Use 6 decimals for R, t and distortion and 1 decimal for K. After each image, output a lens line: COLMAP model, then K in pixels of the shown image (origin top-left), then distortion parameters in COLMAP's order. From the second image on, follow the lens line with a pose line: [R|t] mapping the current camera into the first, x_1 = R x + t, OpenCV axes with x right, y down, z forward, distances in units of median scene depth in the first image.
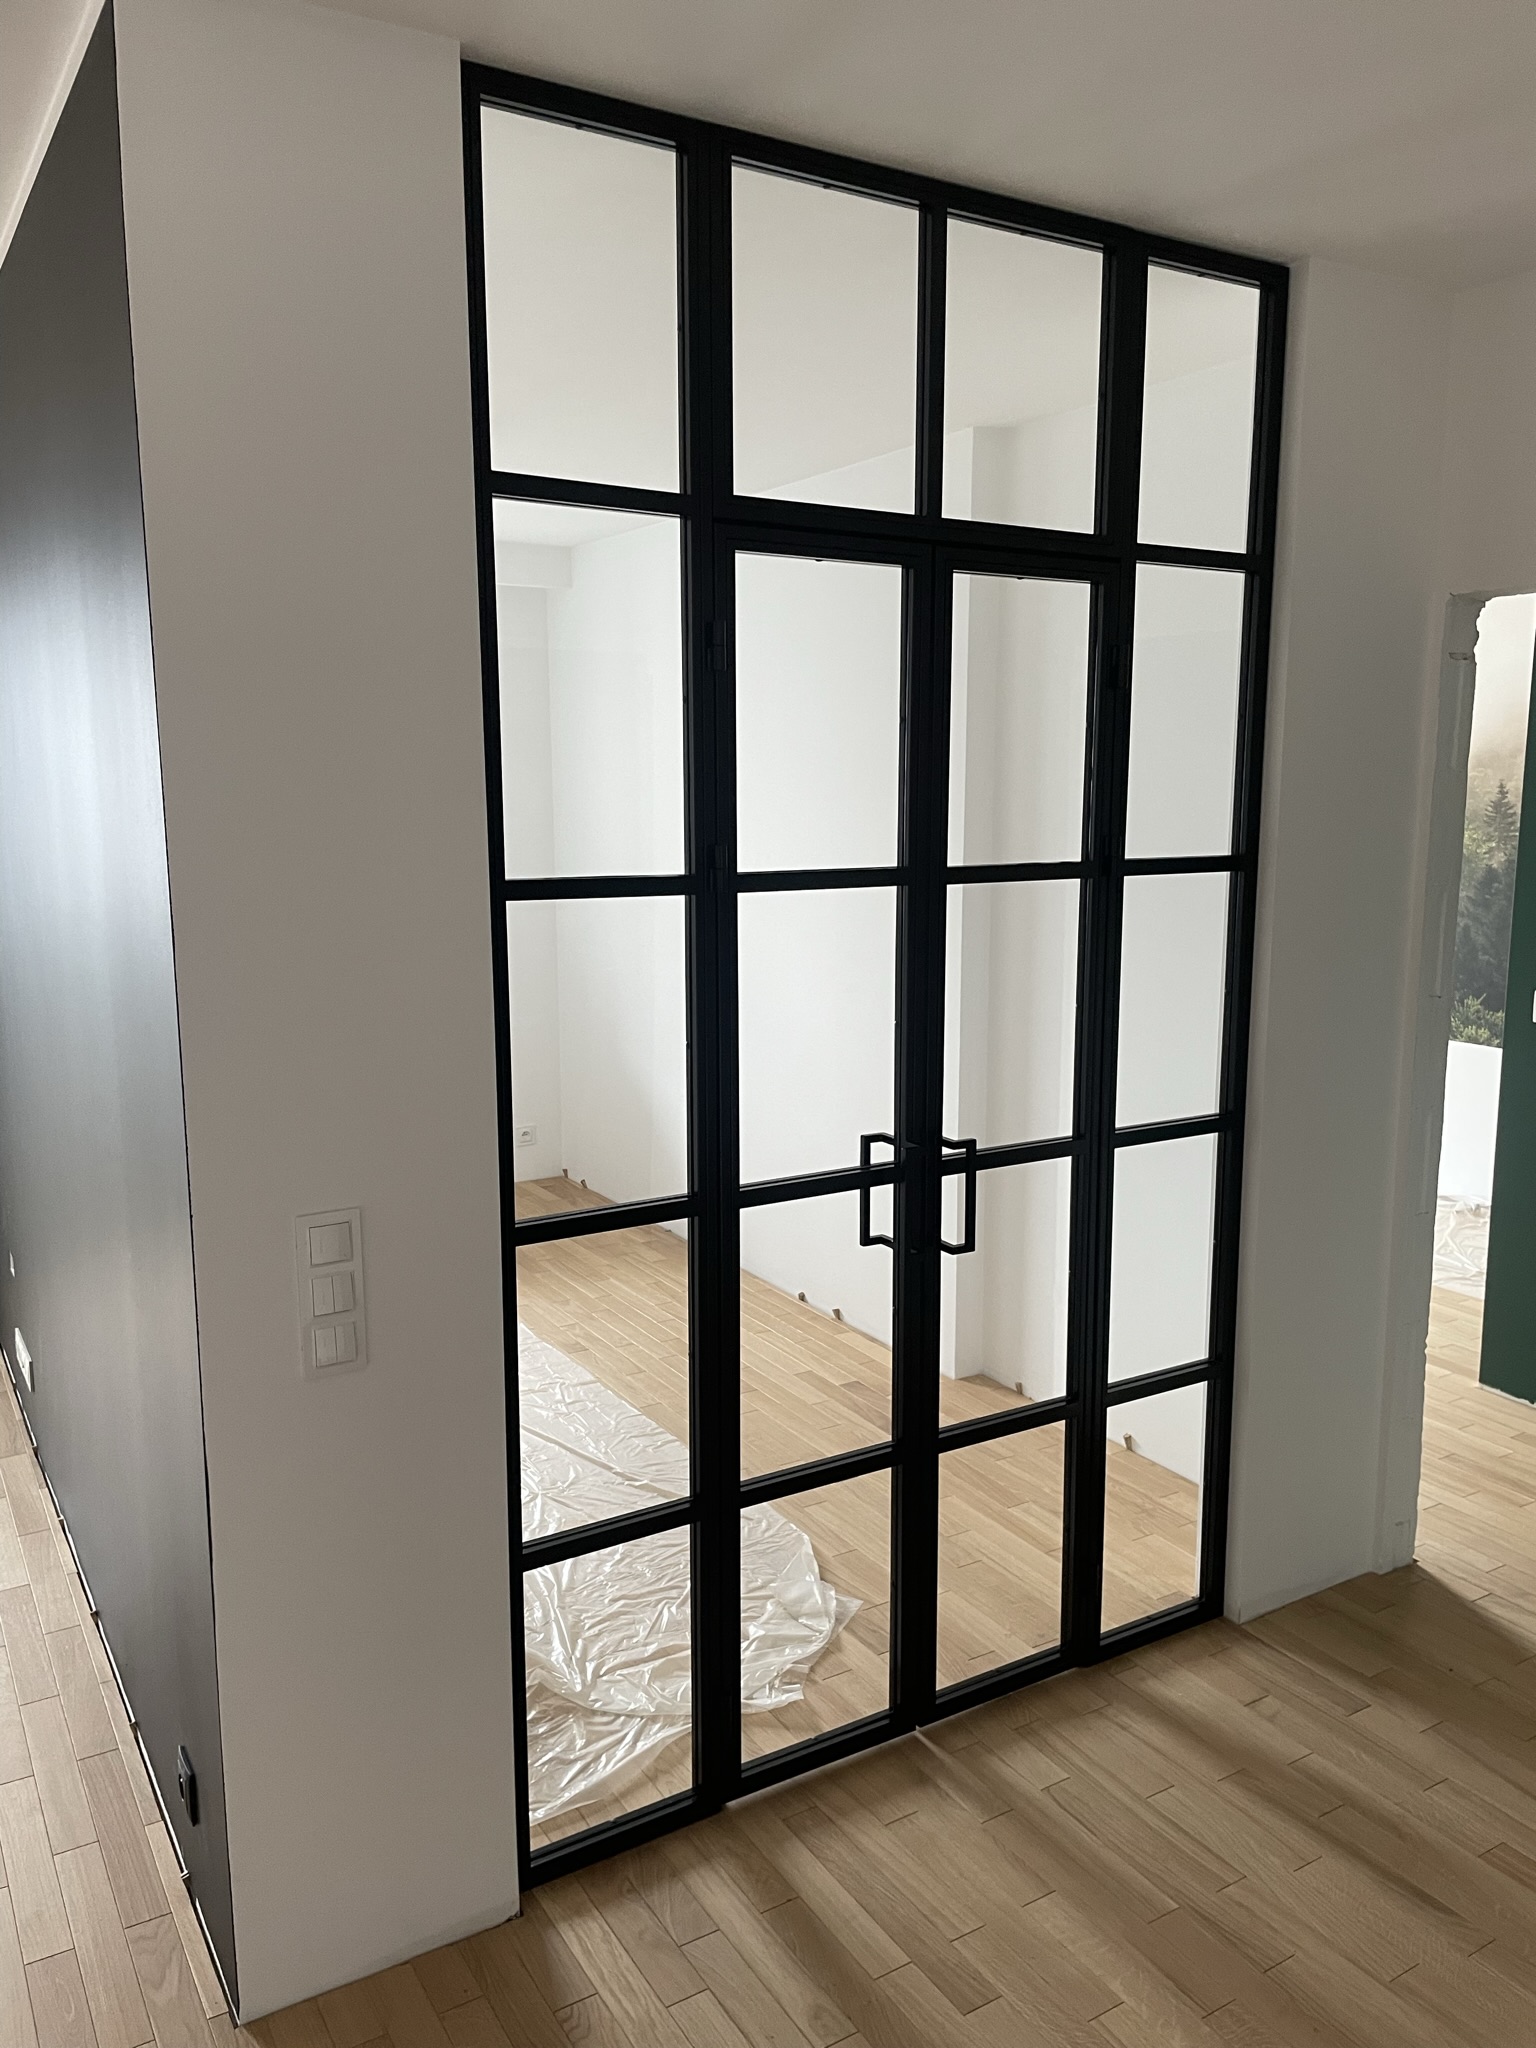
lens RADIAL K [[1558.4, 0, 774.2], [0, 1558.4, 1034.0], [0, 0, 1]] dist [0.051360, -0.074672]
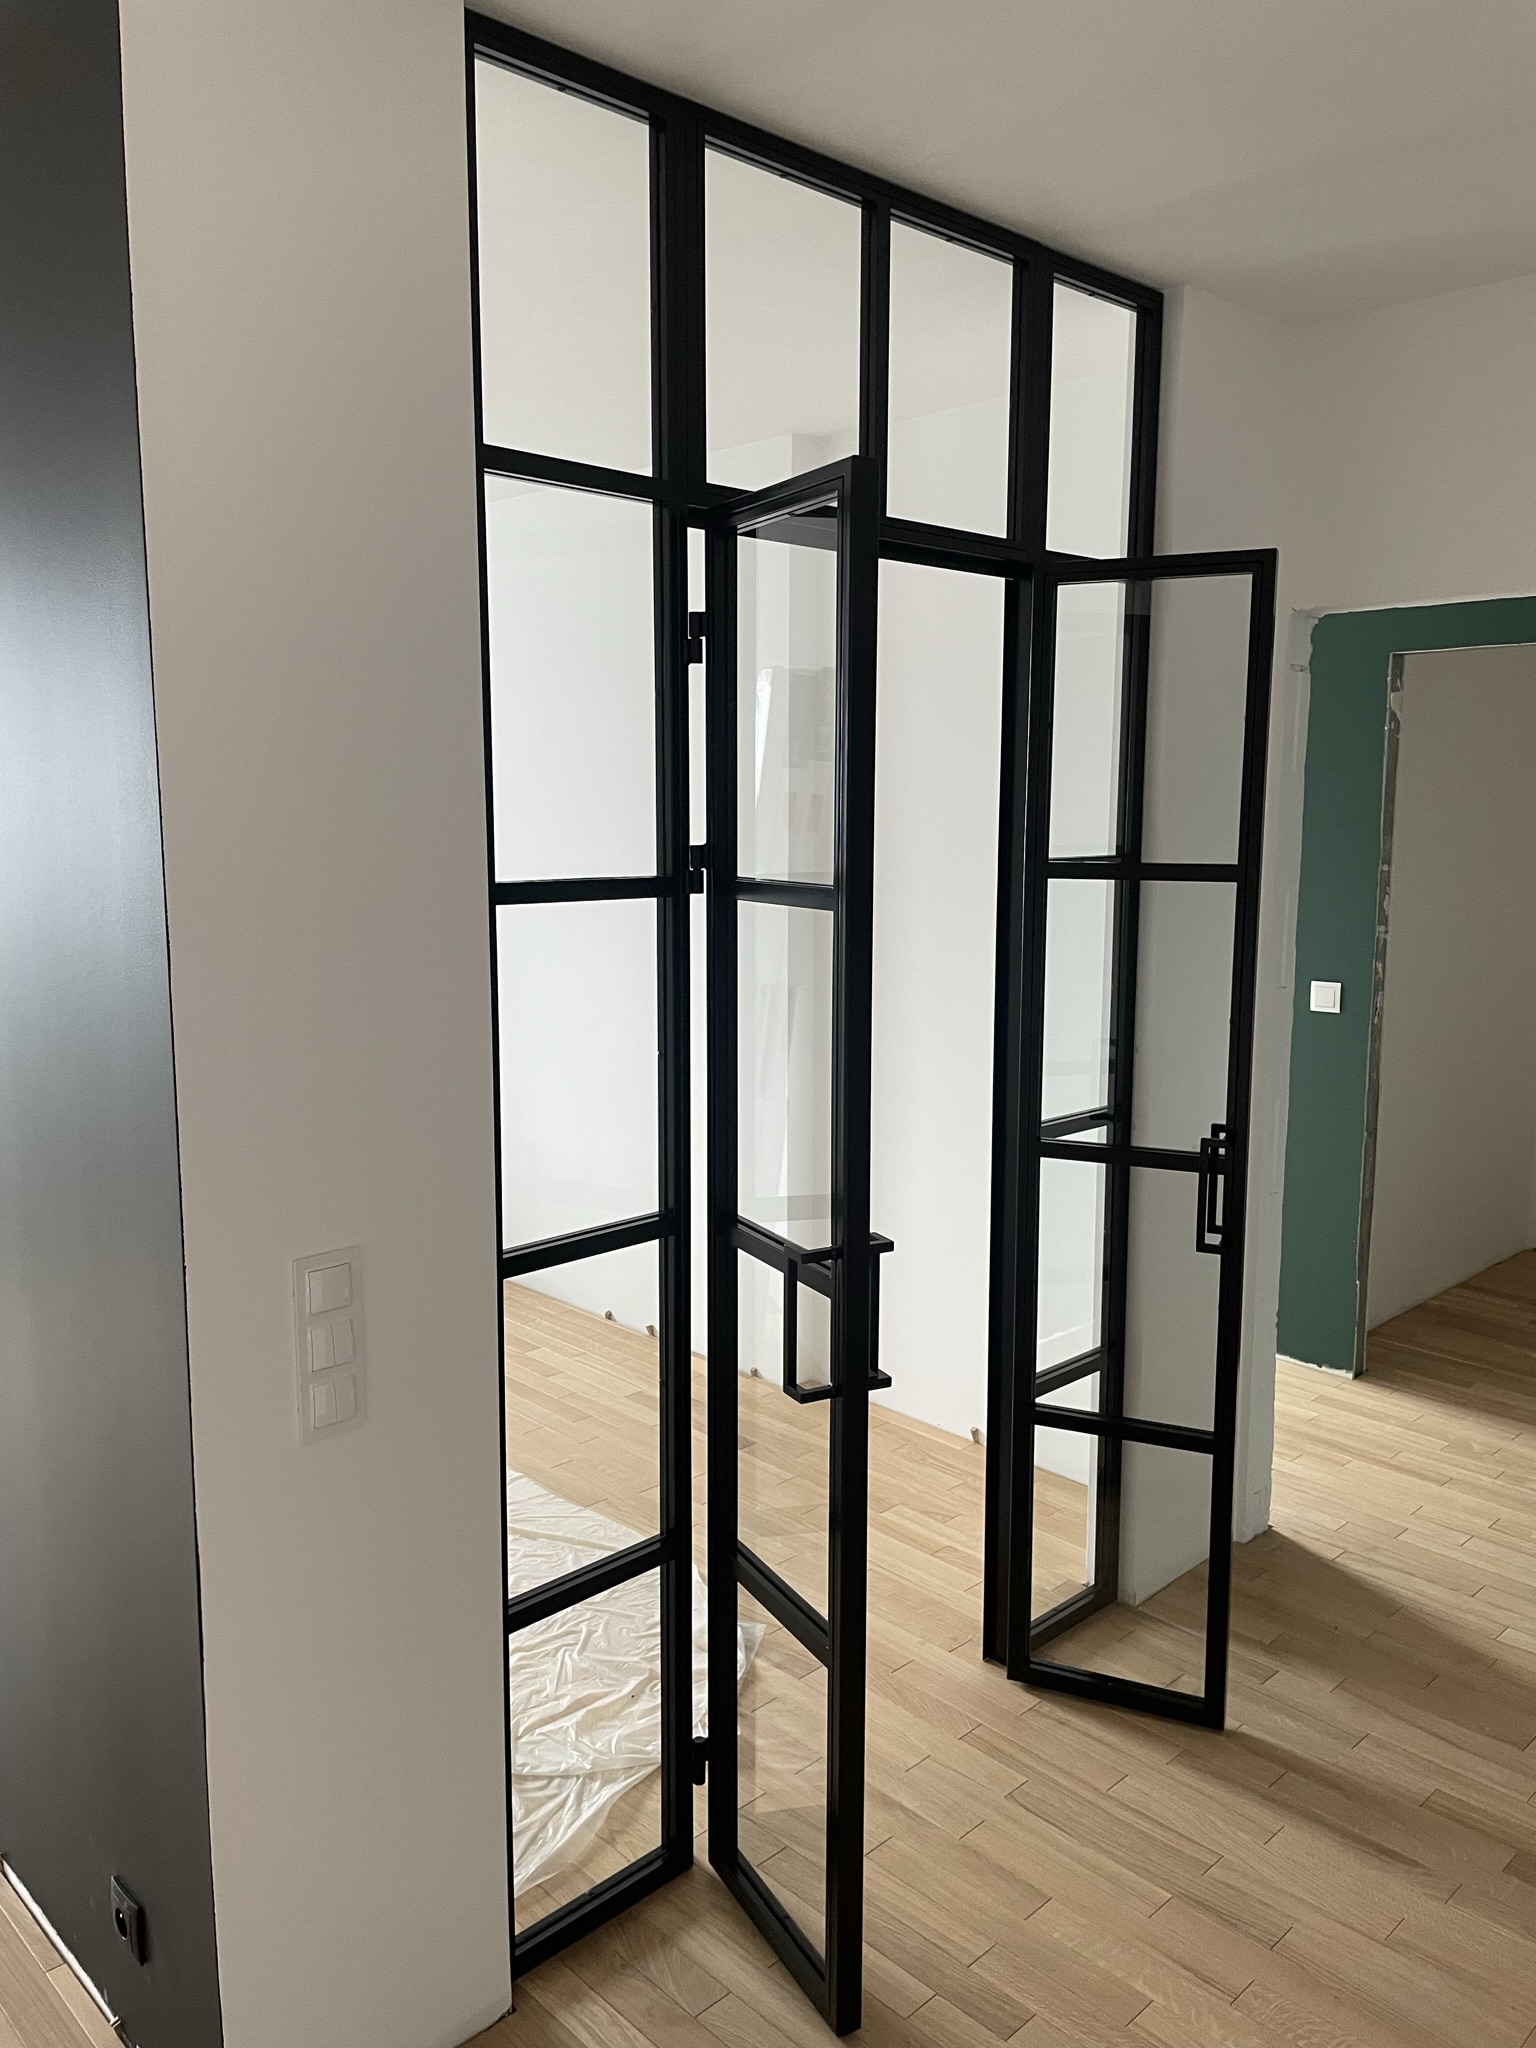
lens RADIAL K [[1558.4, 0, 755.3], [0, 1558.4, 1004.4], [0, 0, 1]] dist [0.051360, -0.074672]
pose [[0.976905, -0.027036, 0.211957, -0.190516], [0.032440, 0.999230, -0.022062, -0.000990], [-0.211197, 0.028429, 0.977030, 0.055040]]
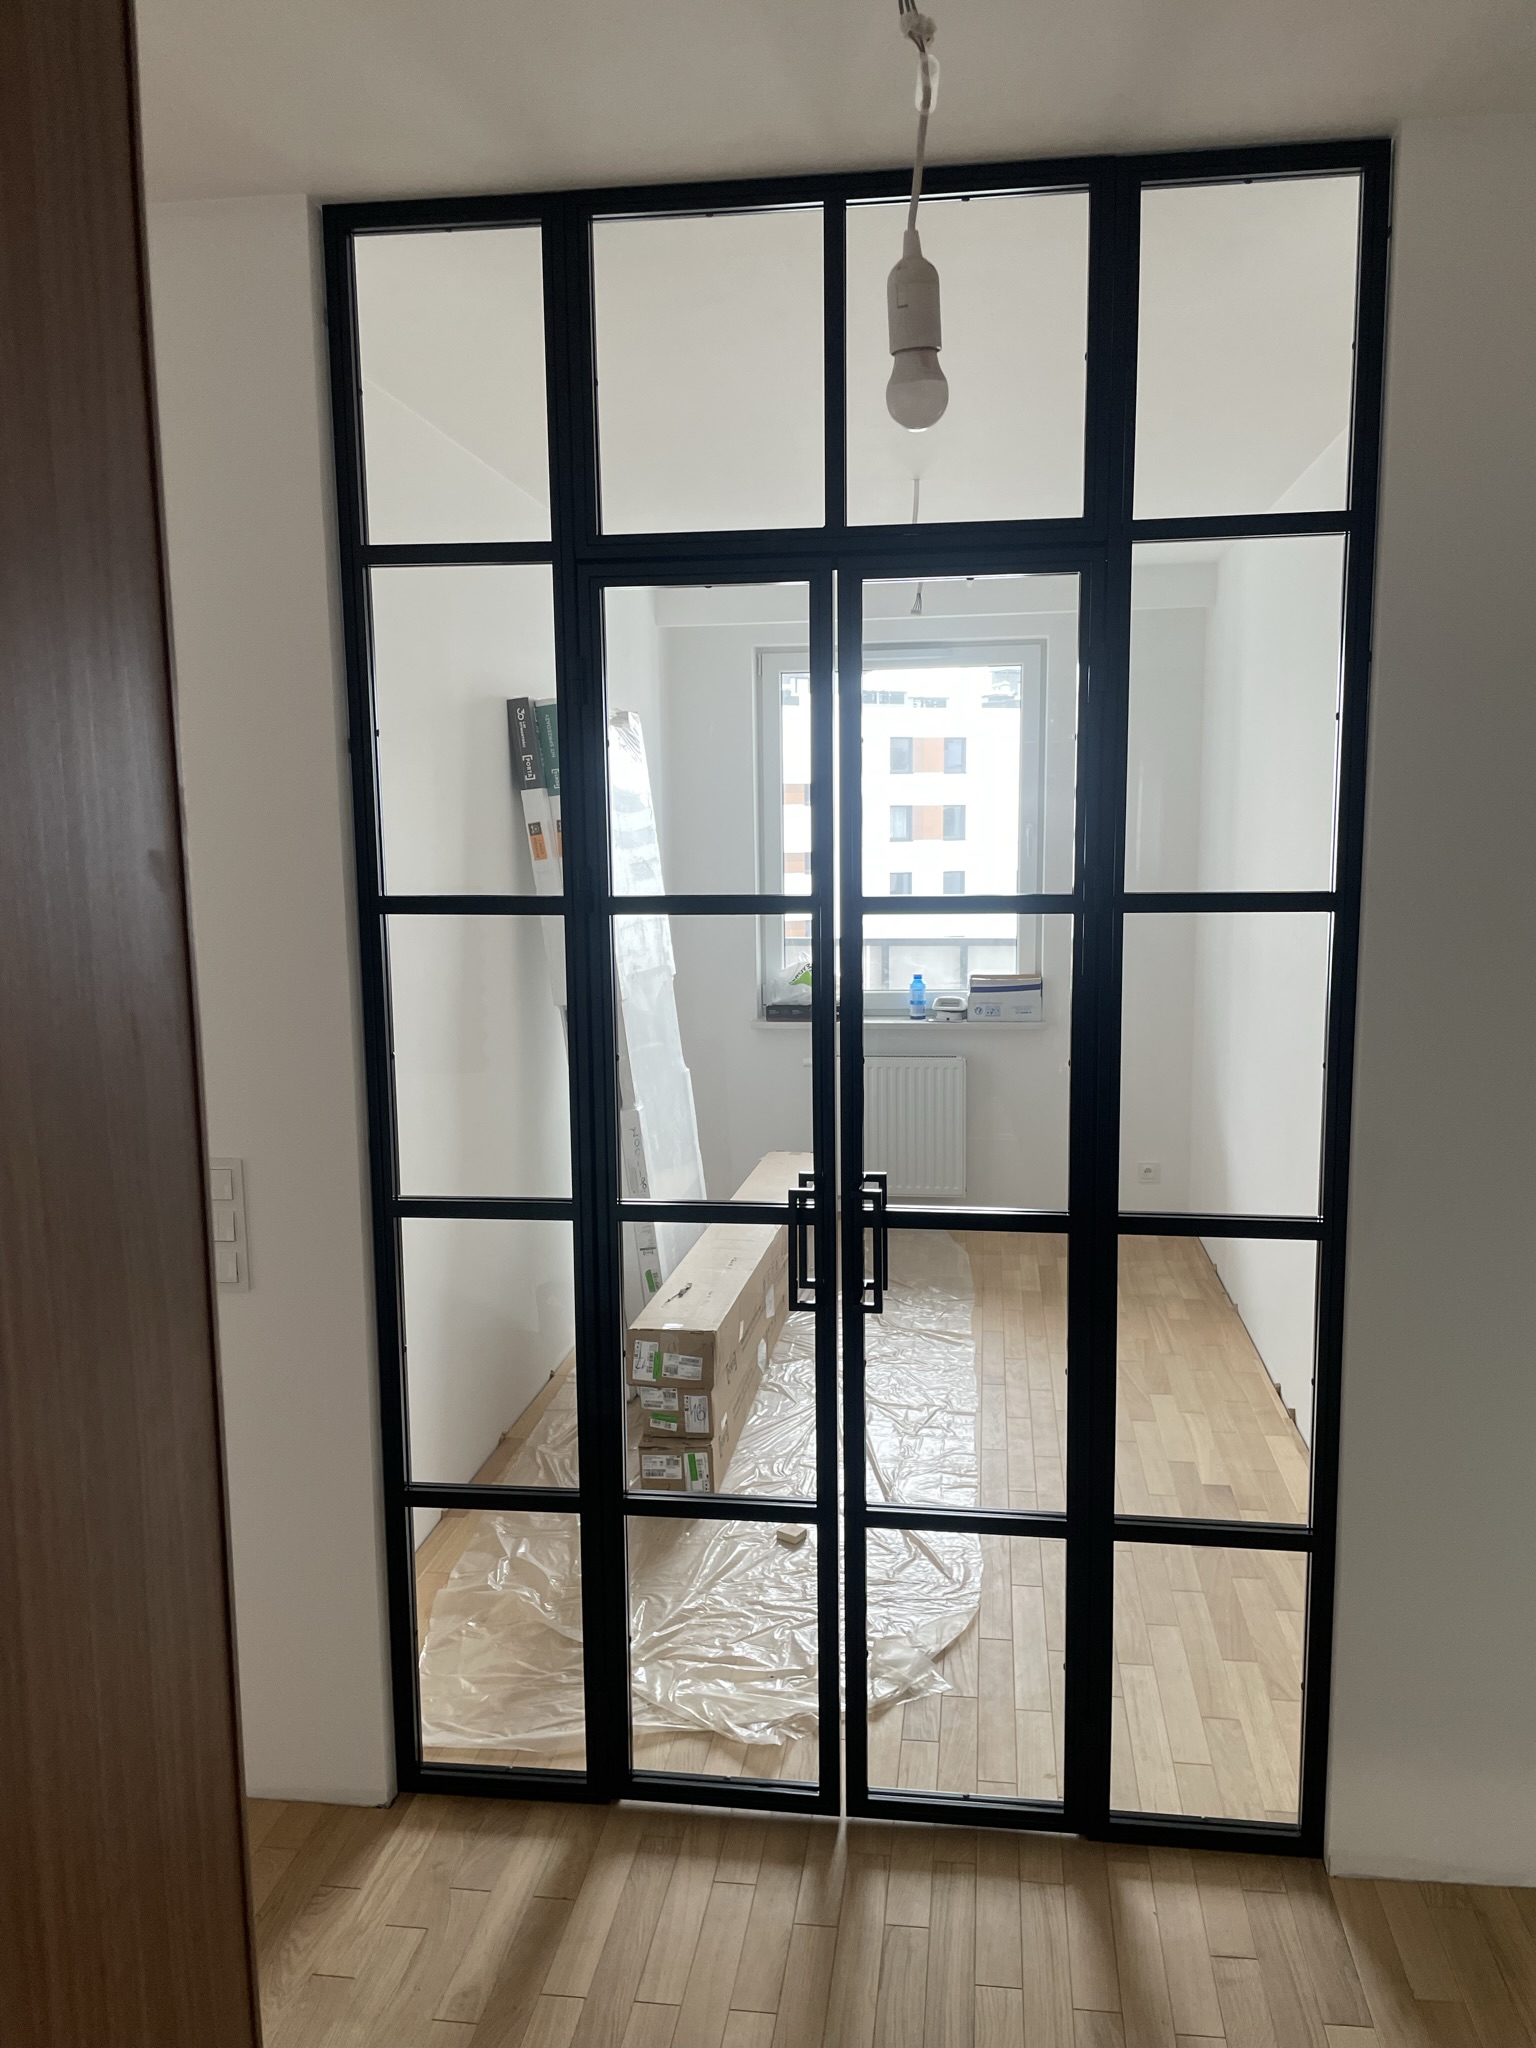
lens RADIAL K [[1558.4, 0, 749.2], [0, 1558.4, 1018.2], [0, 0, 1]] dist [0.051360, -0.074672]
pose [[0.772208, 0.076999, -0.630687, 0.671909], [-0.088936, 0.995956, 0.012701, -0.041312], [0.629115, 0.046283, 0.775933, 0.244096]]
